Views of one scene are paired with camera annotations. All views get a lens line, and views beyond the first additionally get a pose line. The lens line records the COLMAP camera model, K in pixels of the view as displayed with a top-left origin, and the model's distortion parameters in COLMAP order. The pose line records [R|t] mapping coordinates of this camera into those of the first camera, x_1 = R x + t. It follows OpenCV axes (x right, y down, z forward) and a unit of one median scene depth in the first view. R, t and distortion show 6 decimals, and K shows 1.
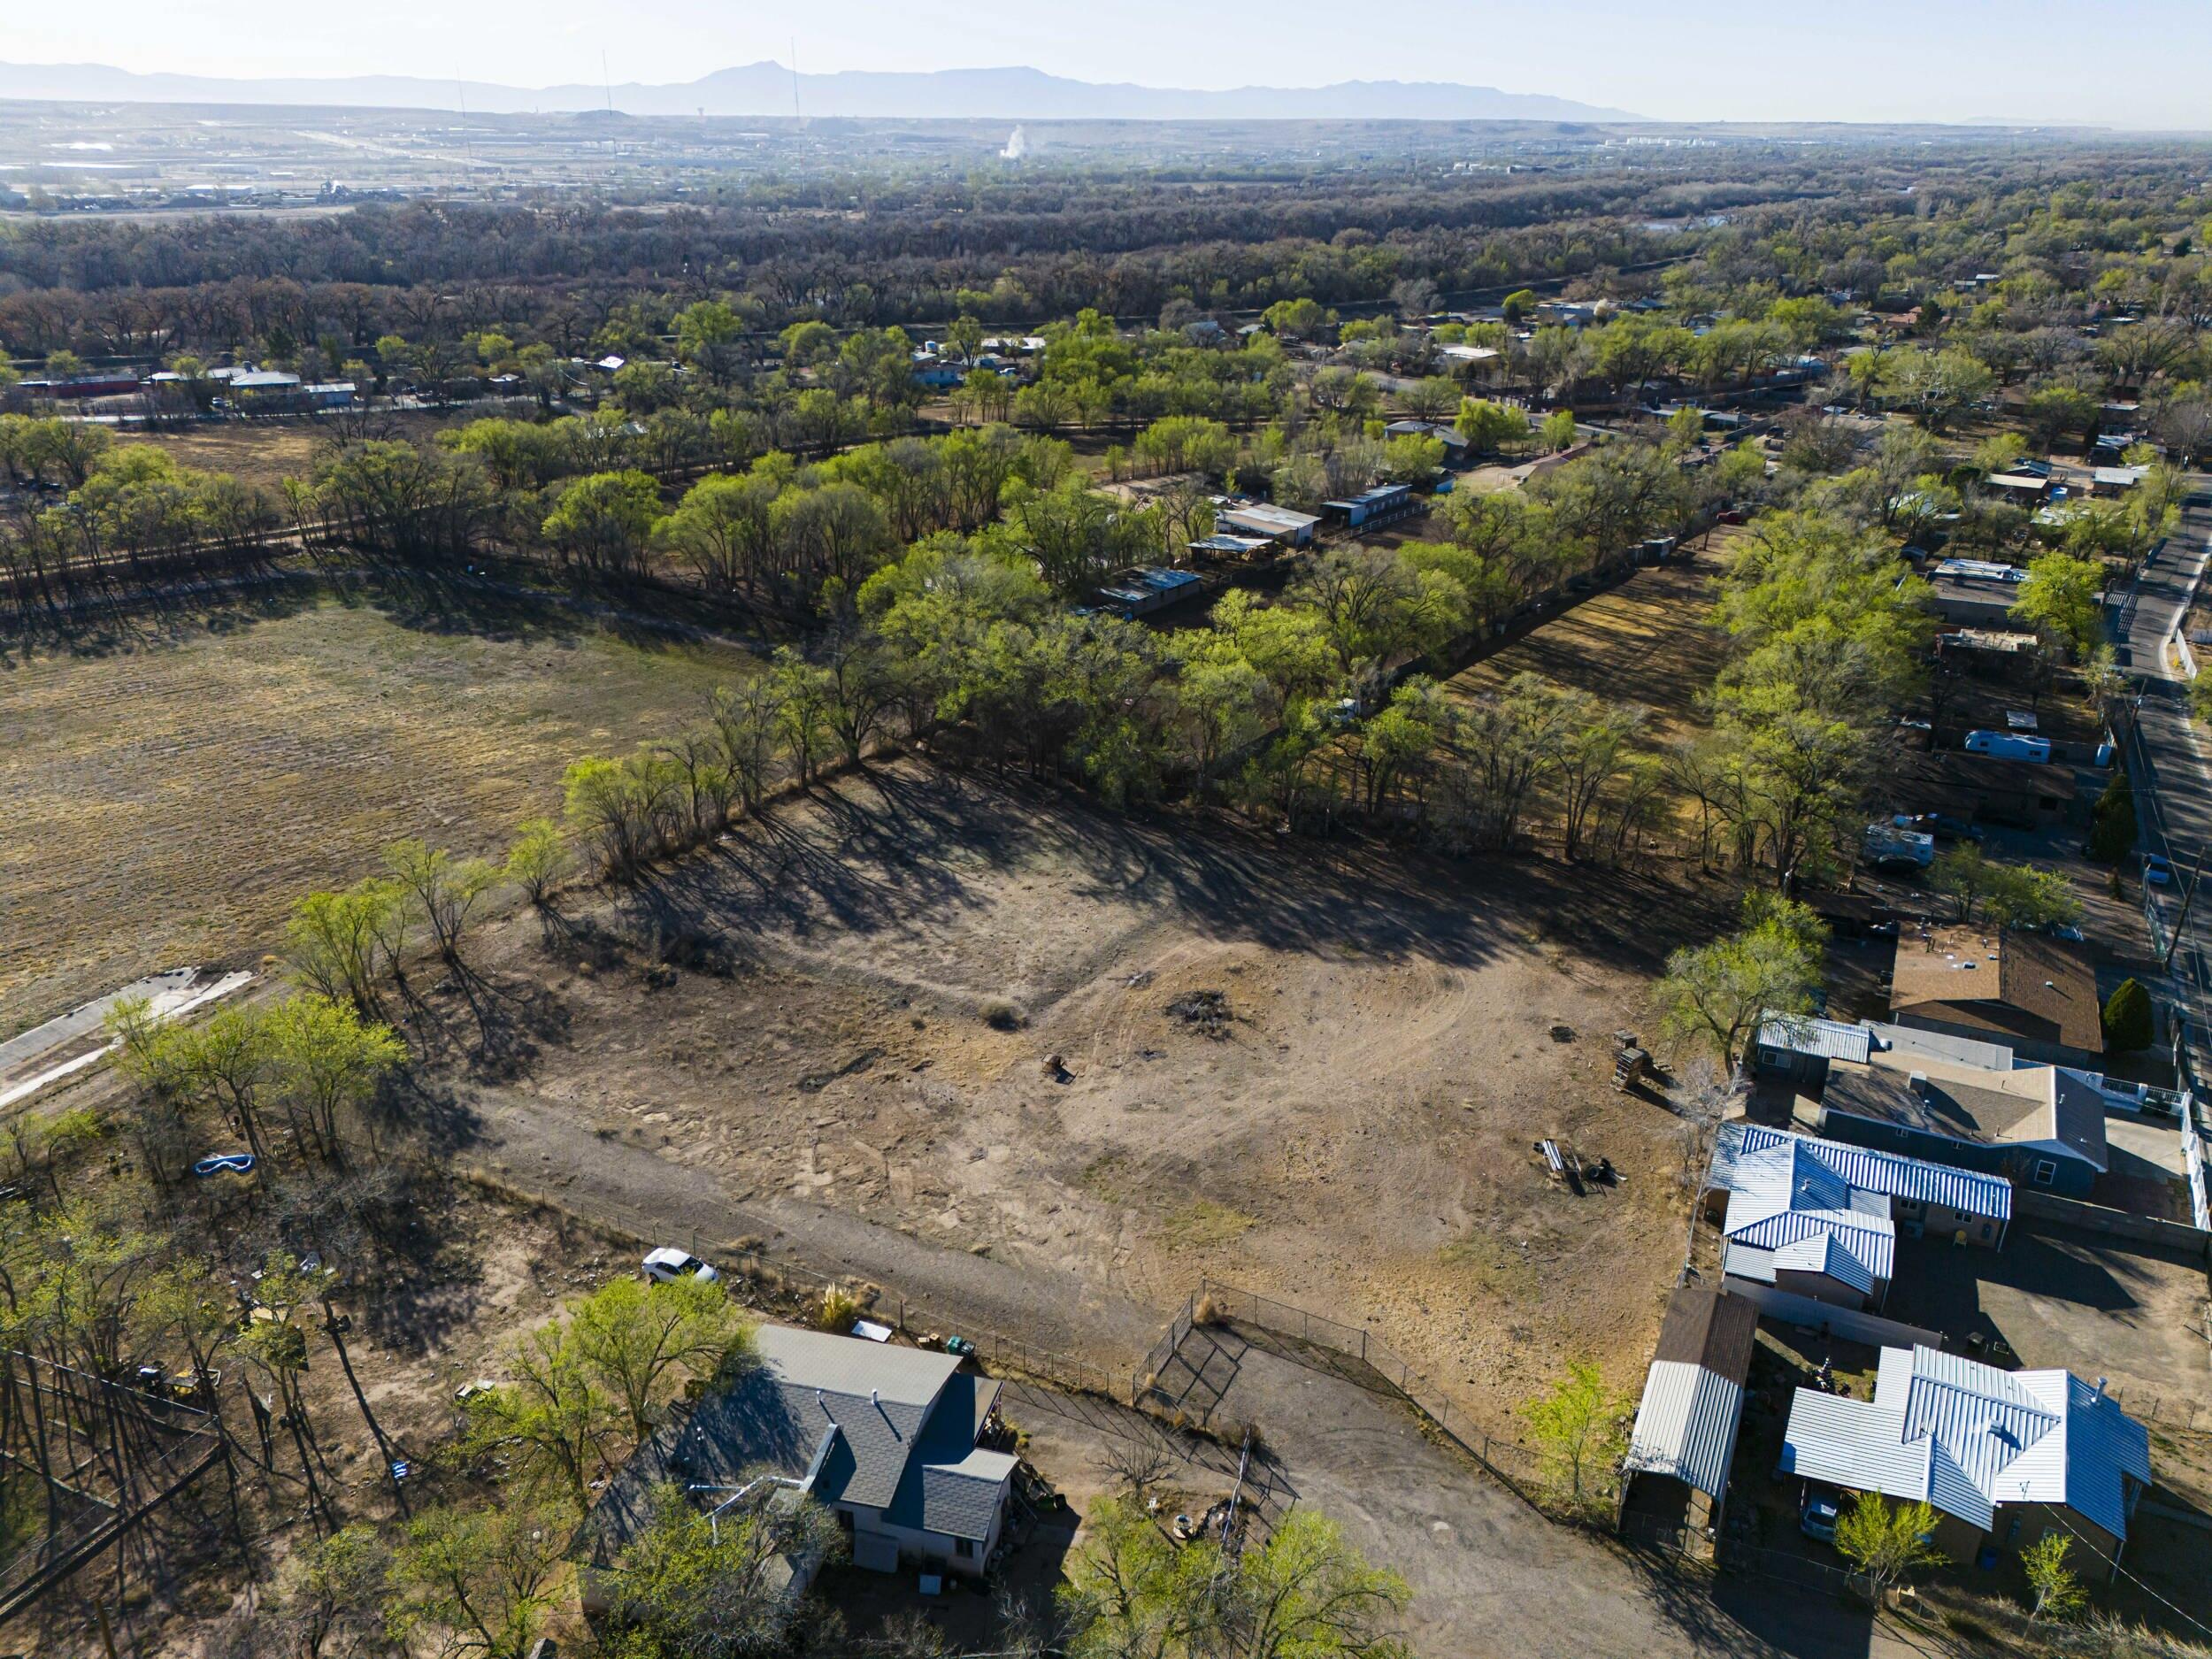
lens RADIAL K [[1617.1, 0, 1119.0], [0, 1617.1, 830.6], [0, 0, 1]] dist [0.095433, -0.087808]
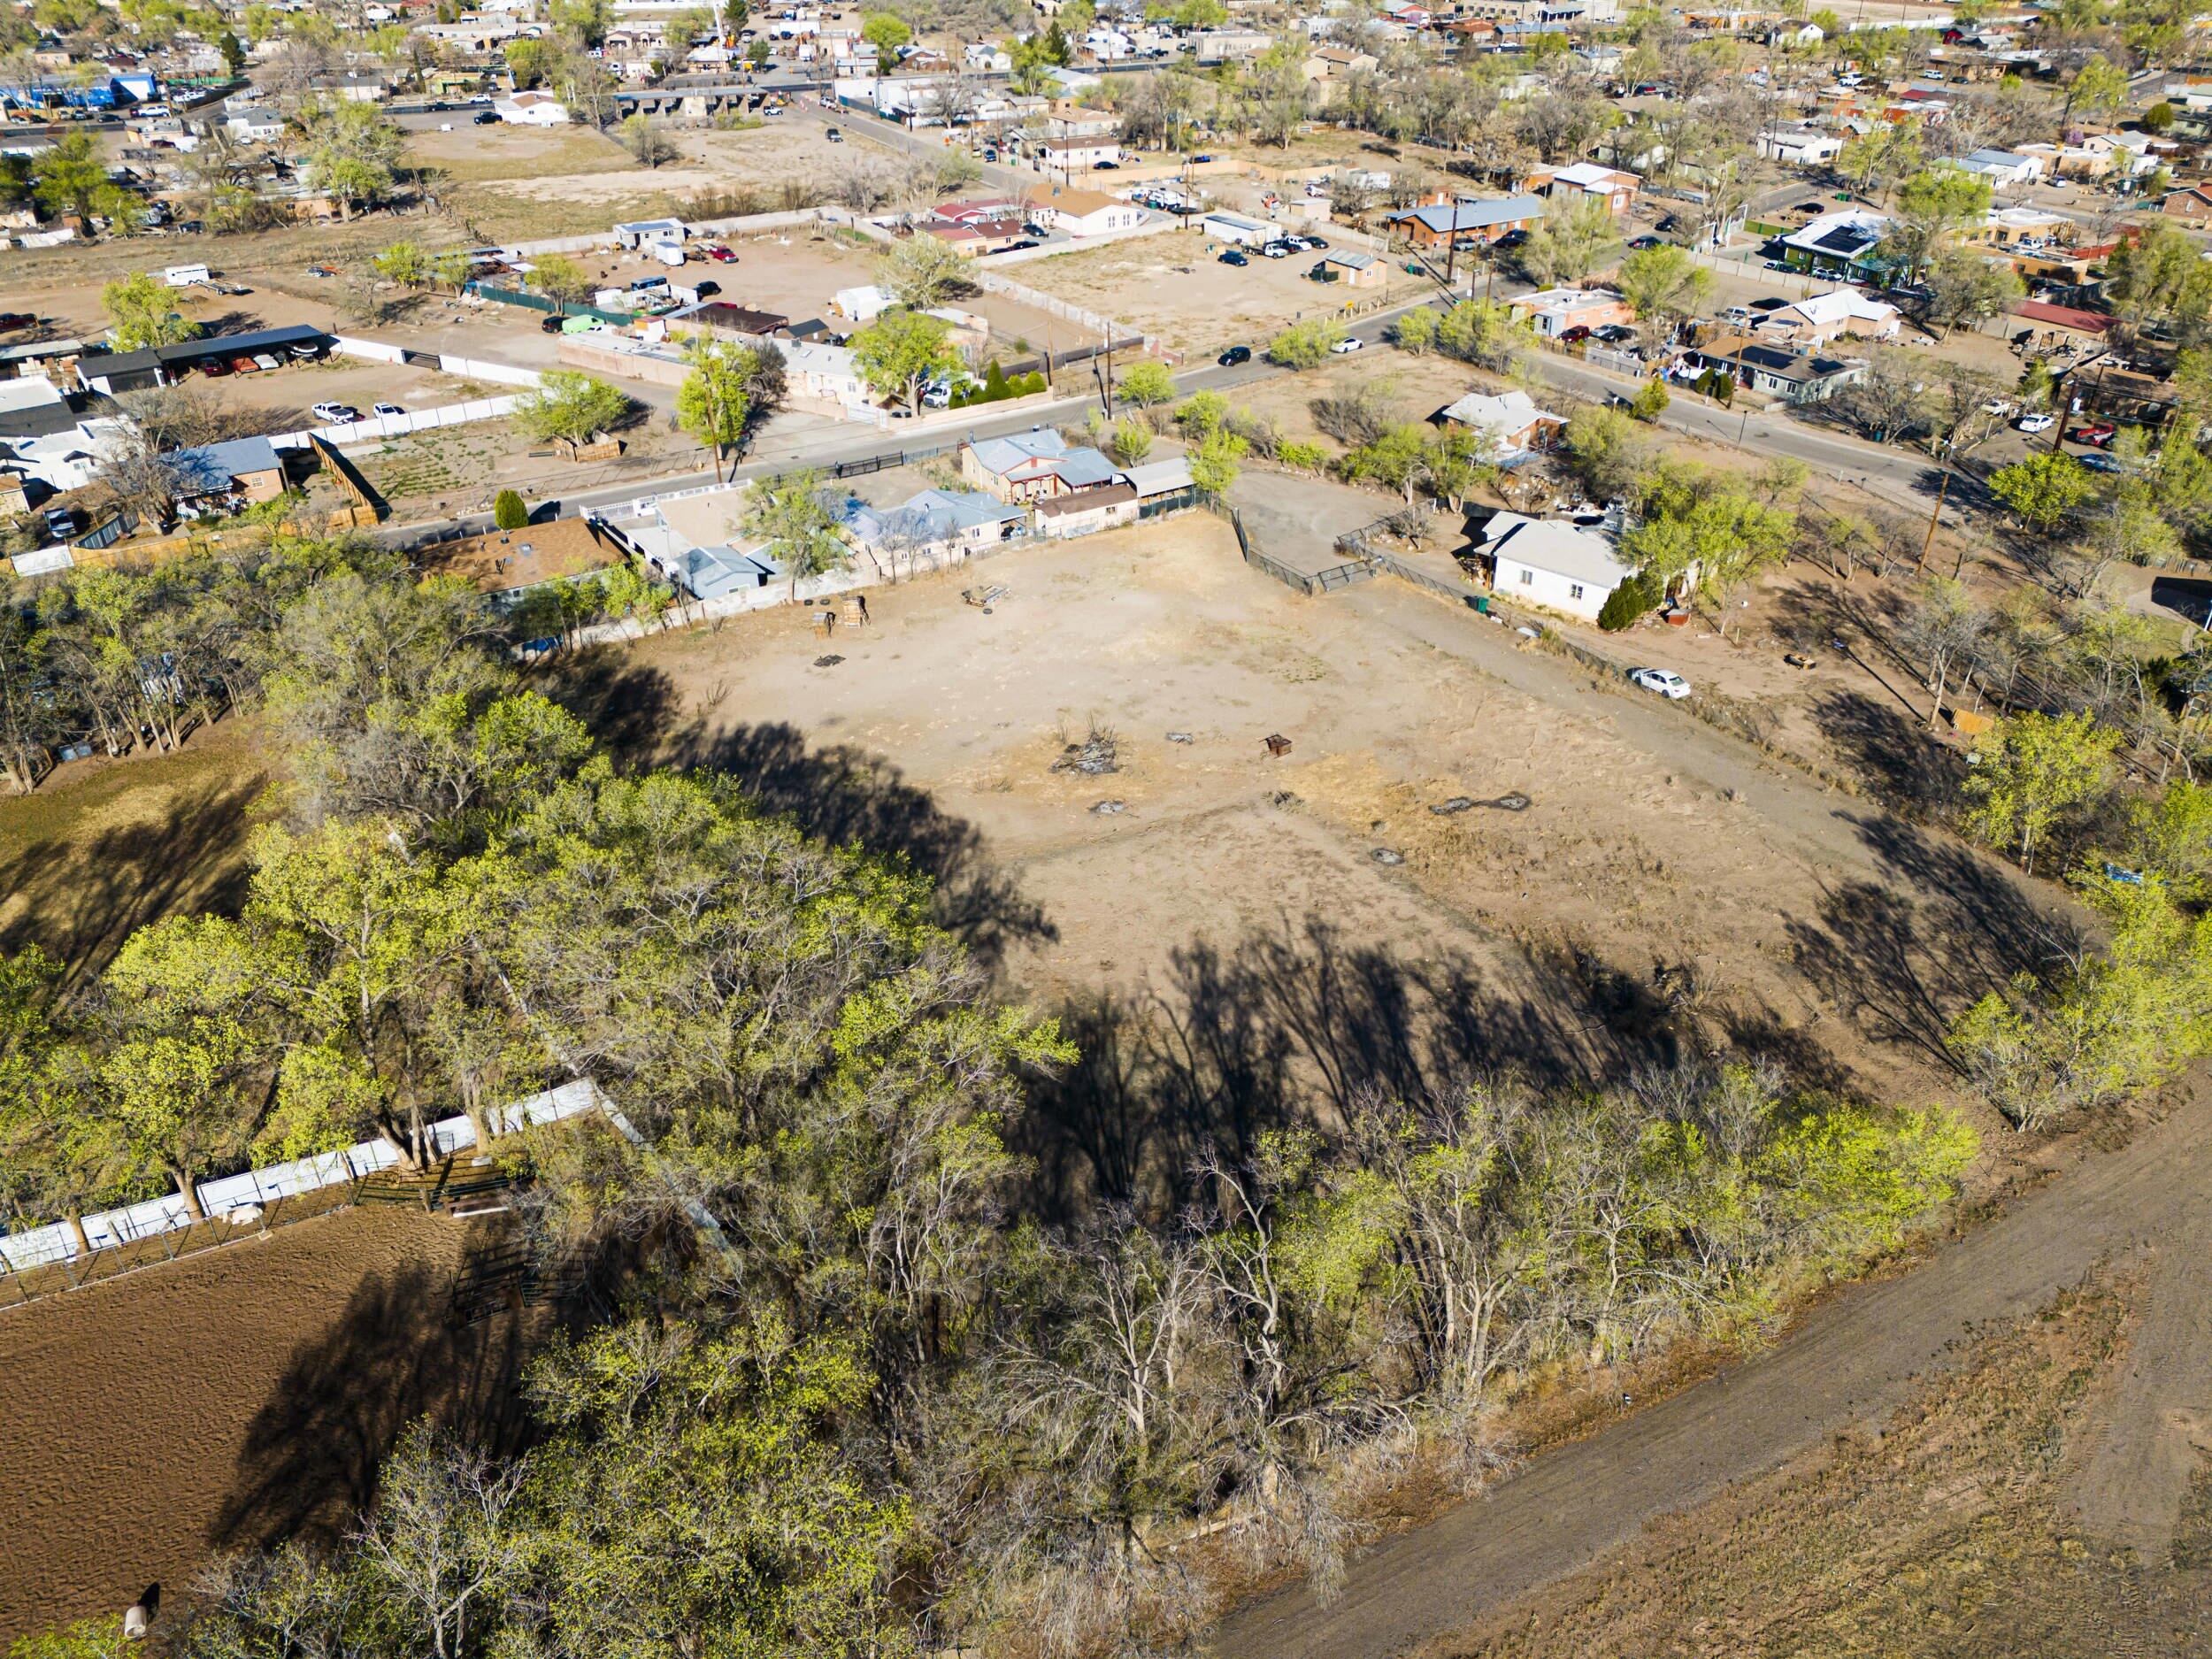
lens RADIAL K [[1617.1, 0, 1119.0], [0, 1617.1, 830.6], [0, 0, 1]] dist [0.095433, -0.087808]
pose [[-0.859528, -0.260361, 0.439800, -0.359162], [0.202592, 0.616456, 0.760880, -0.531578], [-0.469221, 0.743098, -0.477114, 1.368608]]
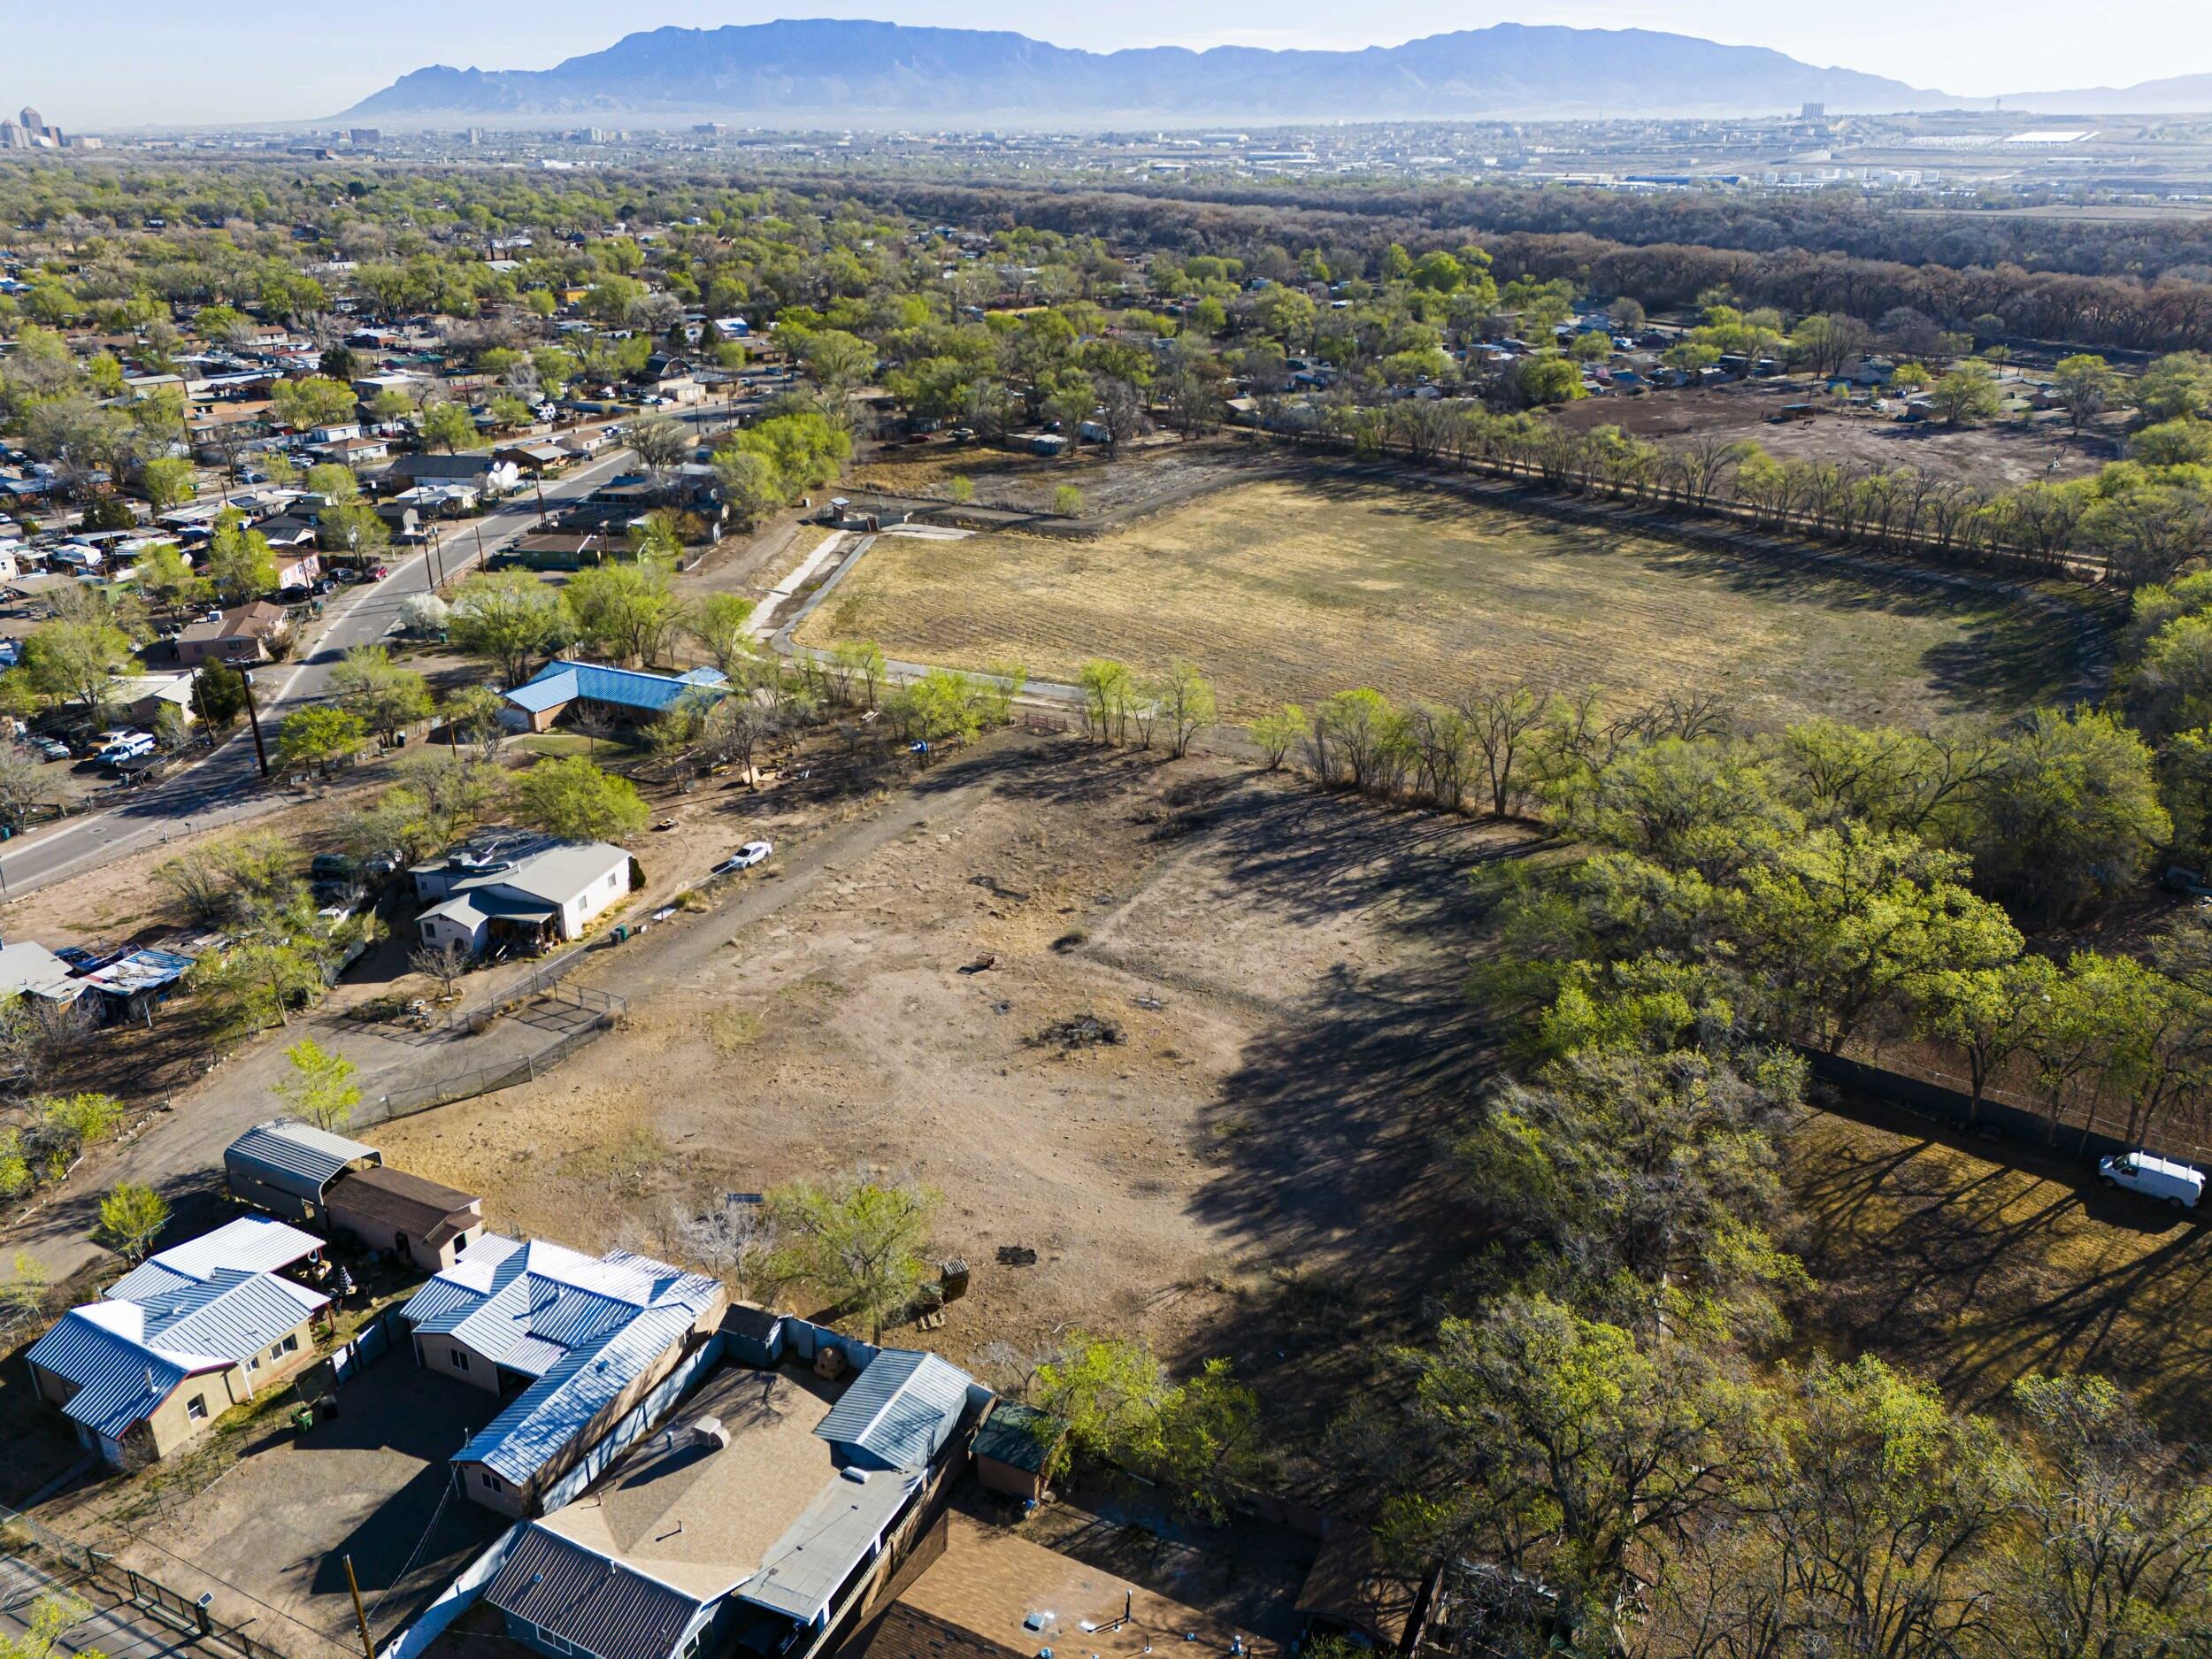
lens RADIAL K [[1617.1, 0, 1119.0], [0, 1617.1, 830.6], [0, 0, 1]] dist [0.095433, -0.087808]
pose [[0.000482, 0.386423, -0.922322, 0.847023], [-0.392541, 0.848364, 0.355232, -0.326069], [0.919734, 0.361878, 0.152096, 0.770376]]
